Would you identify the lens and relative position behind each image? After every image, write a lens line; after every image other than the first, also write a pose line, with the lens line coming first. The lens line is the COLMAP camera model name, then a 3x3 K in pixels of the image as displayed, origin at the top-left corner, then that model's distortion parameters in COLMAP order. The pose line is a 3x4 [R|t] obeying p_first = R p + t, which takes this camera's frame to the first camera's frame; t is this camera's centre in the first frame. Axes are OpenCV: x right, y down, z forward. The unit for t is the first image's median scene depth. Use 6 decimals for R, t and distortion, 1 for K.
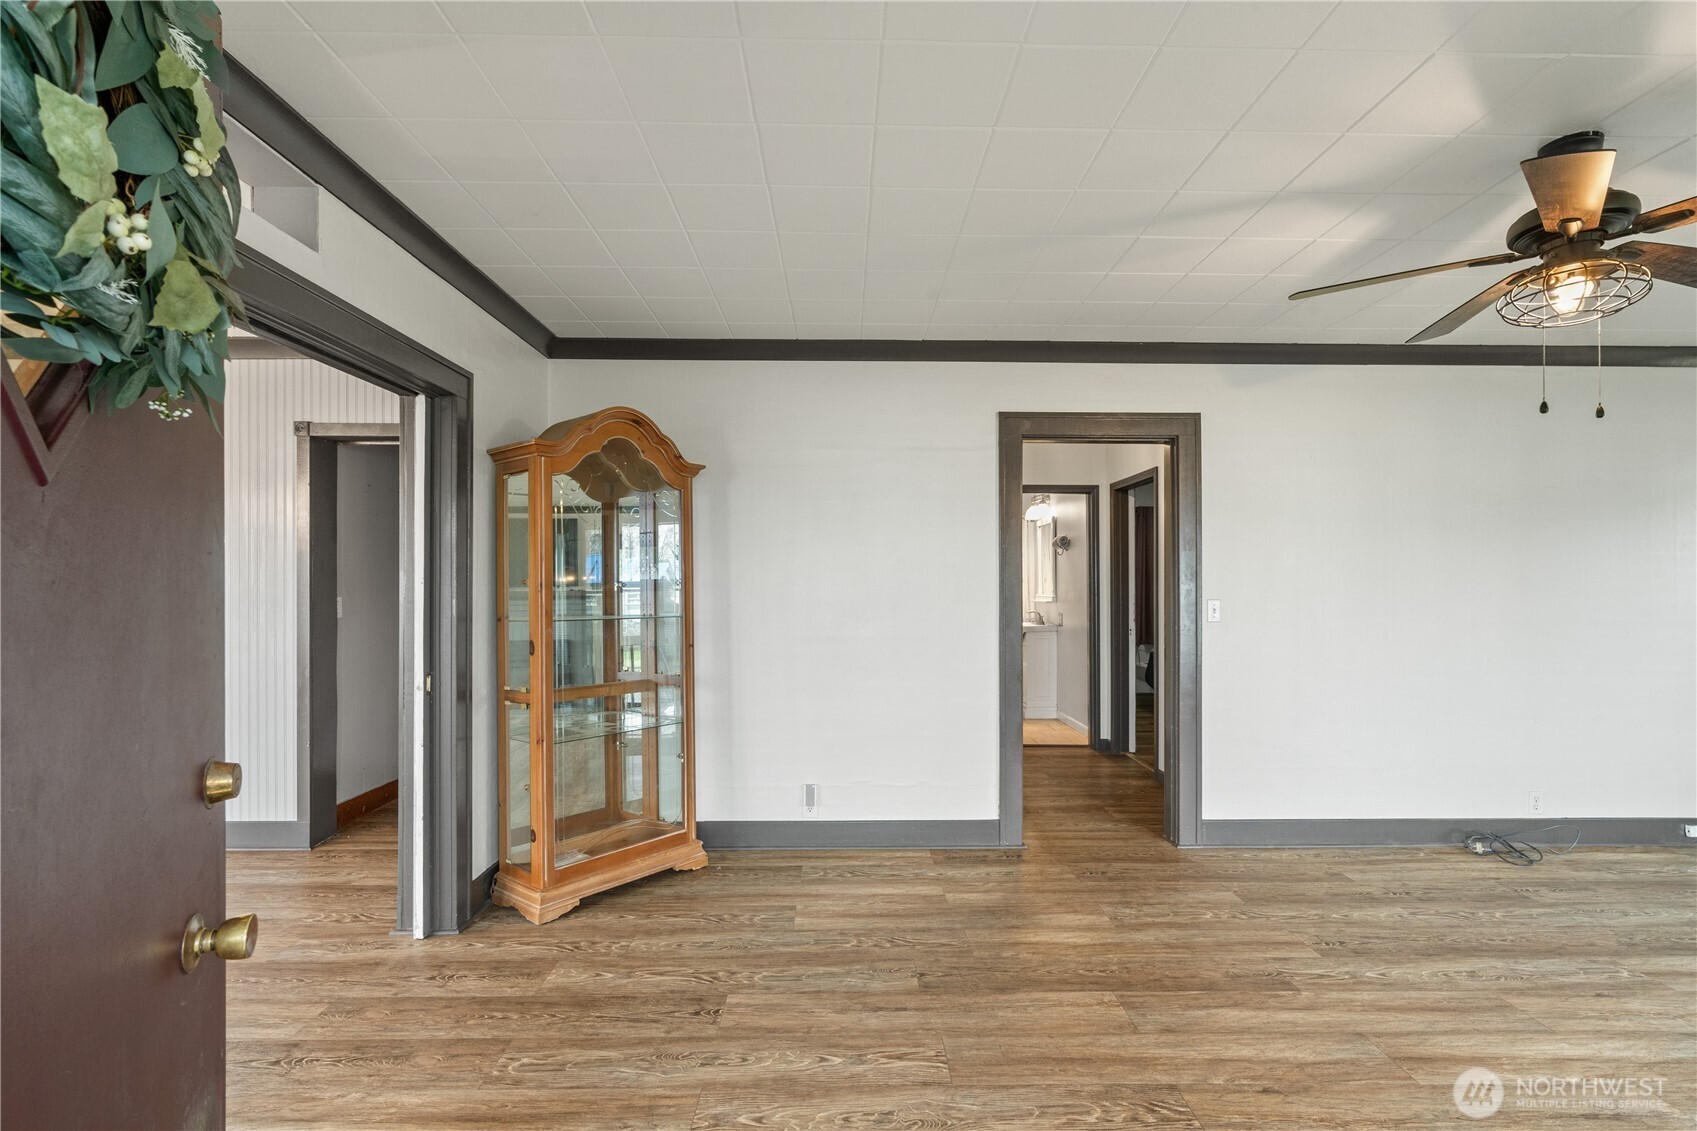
lens RADIAL K [[771.7, 0, 859.0], [0, 771.7, 581.9], [0, 0, 1]] dist [-0.015001, 0.005448]
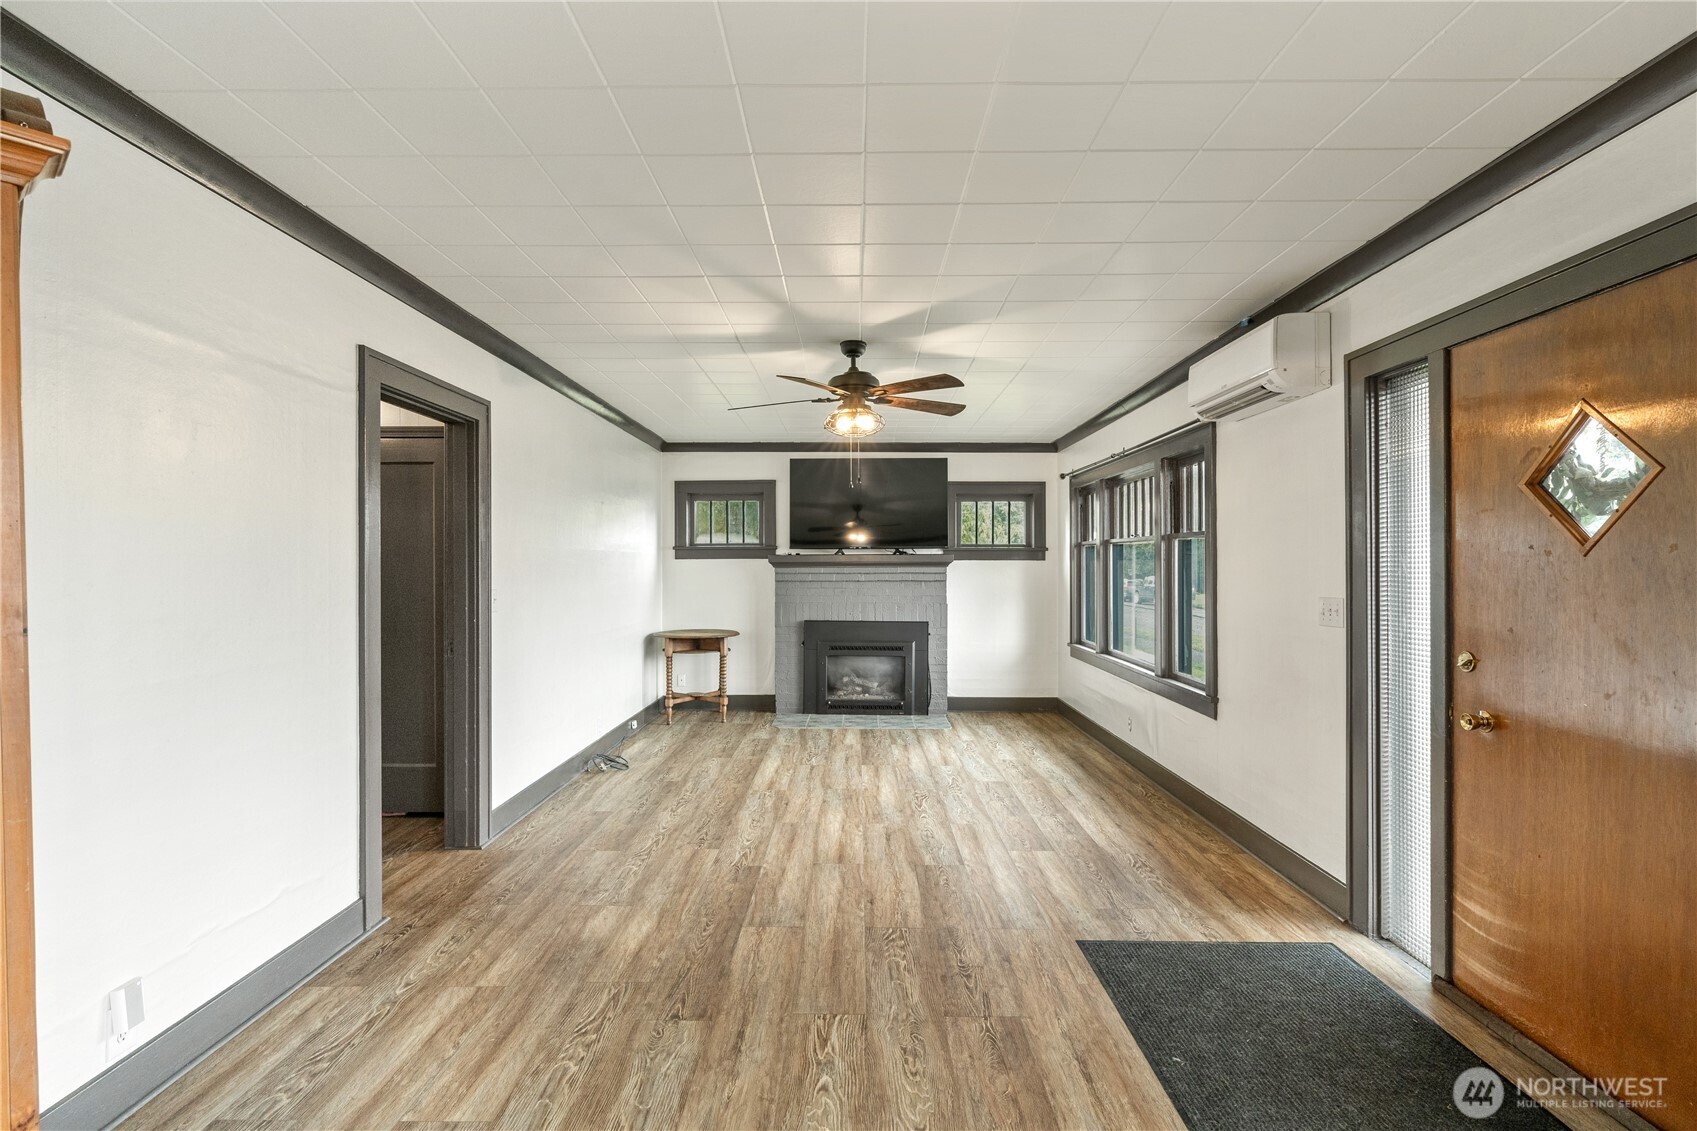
lens RADIAL K [[784.4, 0, 846.1], [0, 784.4, 561.7], [0, 0, 1]] dist [-0.004531, -0.000187]
pose [[0.043196, 0.001098, 0.999066, -0.843680], [-0.001780, 0.999998, -0.001022, -0.021389], [-0.999065, -0.001734, 0.043198, 0.778520]]
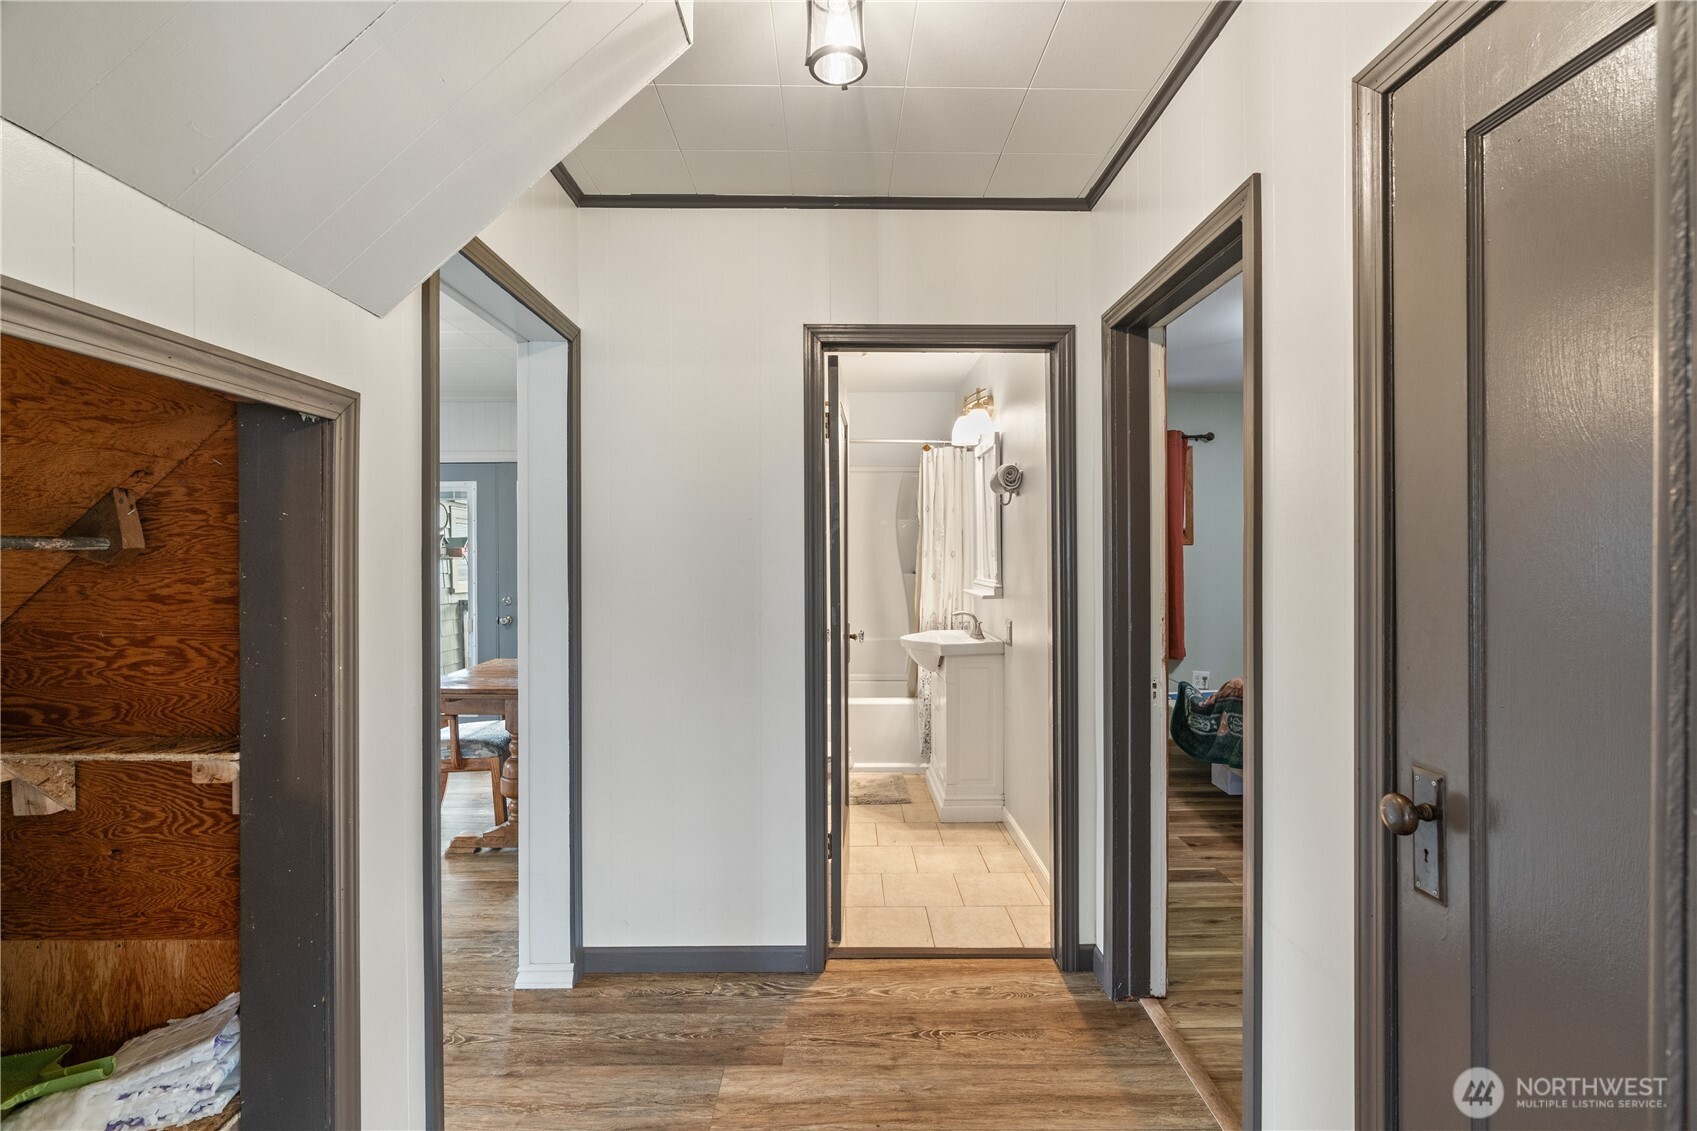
lens RADIAL K [[771.7, 0, 841.3], [0, 771.7, 558.5], [0, 0, 1]] dist [-0.015001, 0.005448]
pose [[0.999456, -0.002107, -0.032902, 0.033176], [0.002008, 0.999993, -0.003053, 0.000286], [0.032909, 0.002985, 0.999454, 0.096954]]
